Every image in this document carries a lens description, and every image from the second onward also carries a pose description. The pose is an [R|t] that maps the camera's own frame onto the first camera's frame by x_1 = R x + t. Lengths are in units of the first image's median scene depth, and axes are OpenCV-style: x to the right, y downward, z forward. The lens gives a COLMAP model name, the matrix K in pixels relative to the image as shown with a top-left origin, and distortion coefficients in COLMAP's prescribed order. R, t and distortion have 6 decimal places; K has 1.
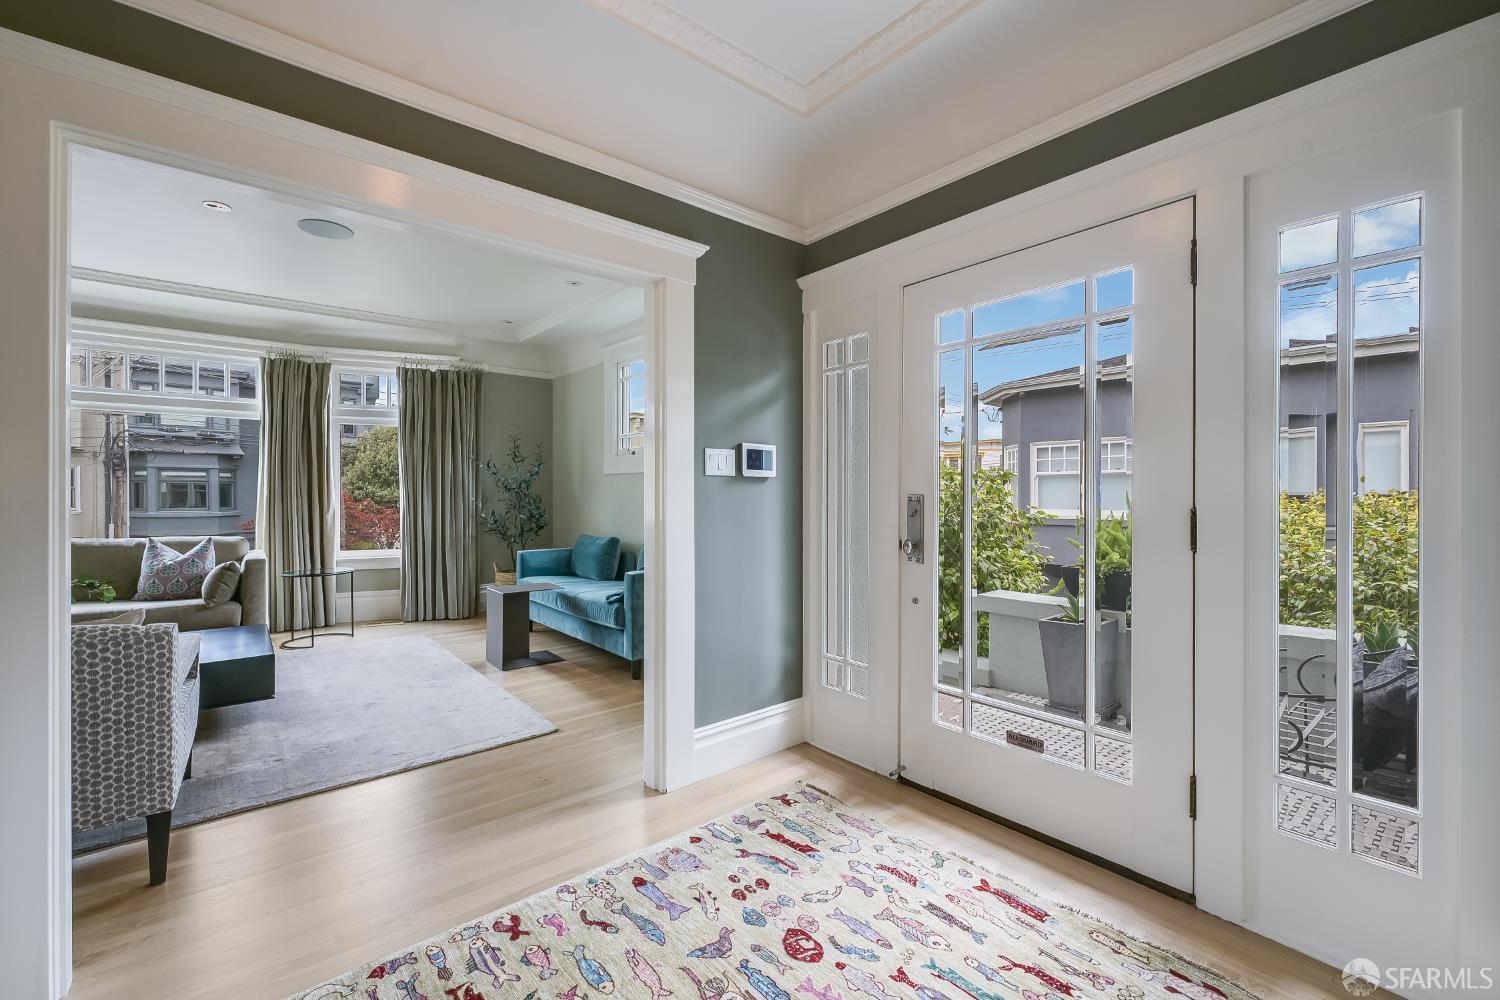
lens RADIAL K [[630.3, 0, 748.7], [0, 630.3, 495.8], [0, 0, 1]] dist [0.001292, 0.000142]
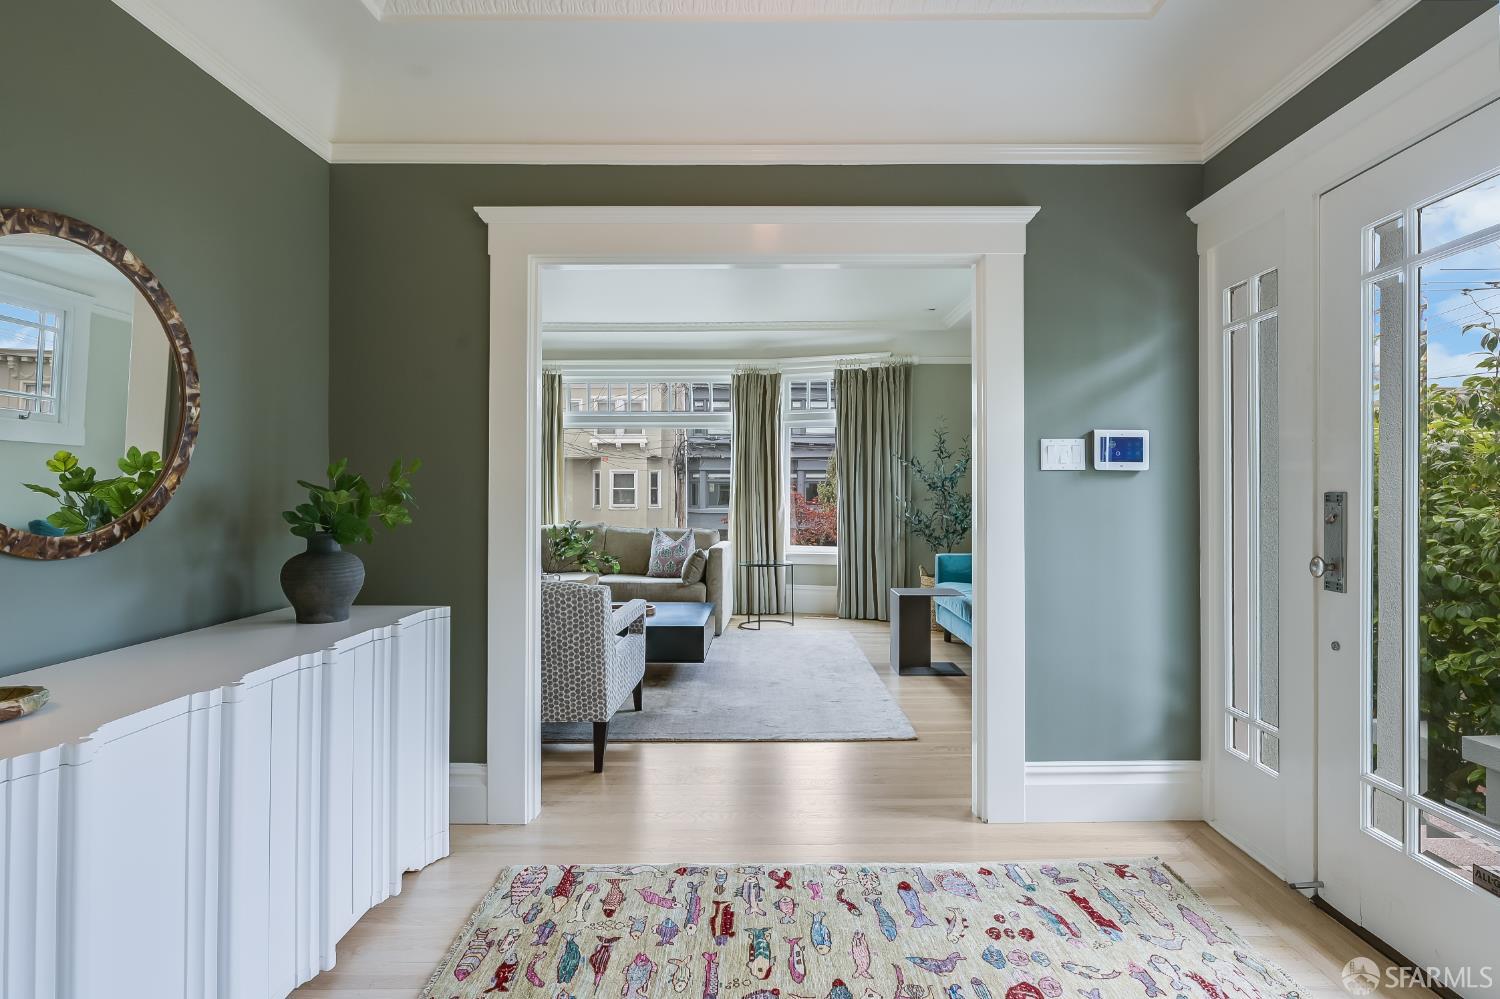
lens RADIAL K [[747.4, 0, 765.4], [0, 747.4, 489.3], [0, 0, 1]] dist [-0.000163, 0.000234]
pose [[0.771821, -0.003459, -0.635831, 0.264912], [-0.001943, 0.999968, -0.007798, 0.001898], [0.635837, 0.007254, 0.771789, -0.027560]]
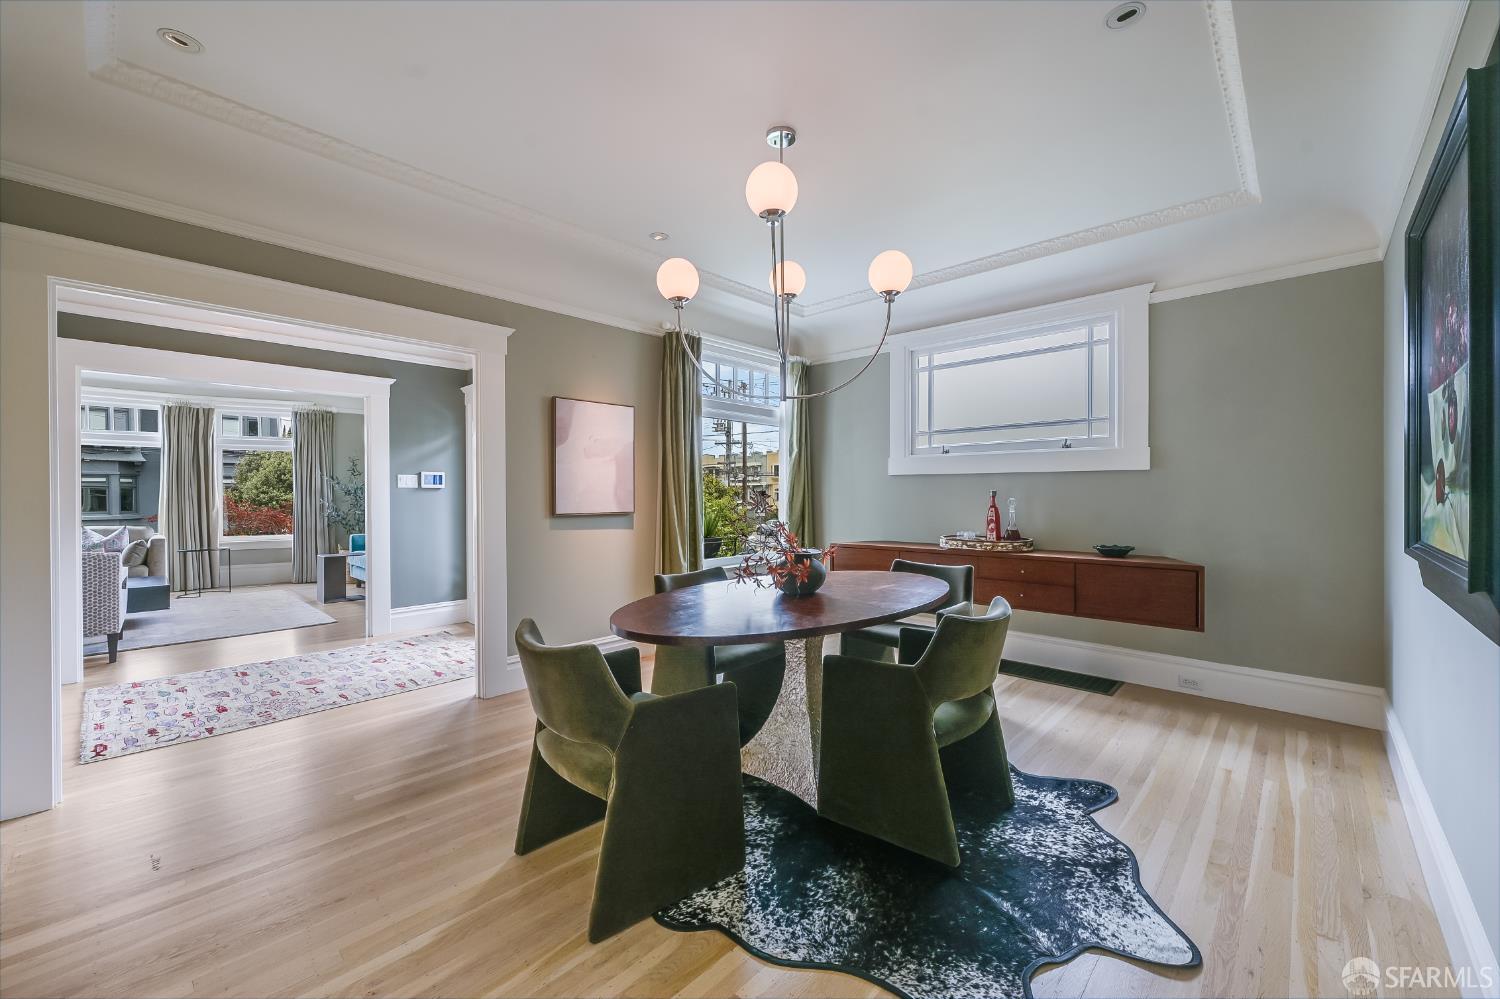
lens RADIAL K [[595.4, 0, 749.3], [0, 595.4, 497.4], [0, 0, 1]] dist [-0.001136, -0.000112]
pose [[0.992869, -0.004225, 0.119134, 0.773058], [0.004342, 0.999990, -0.000722, 0.005157], [-0.119130, 0.001234, 0.992878, -0.989942]]
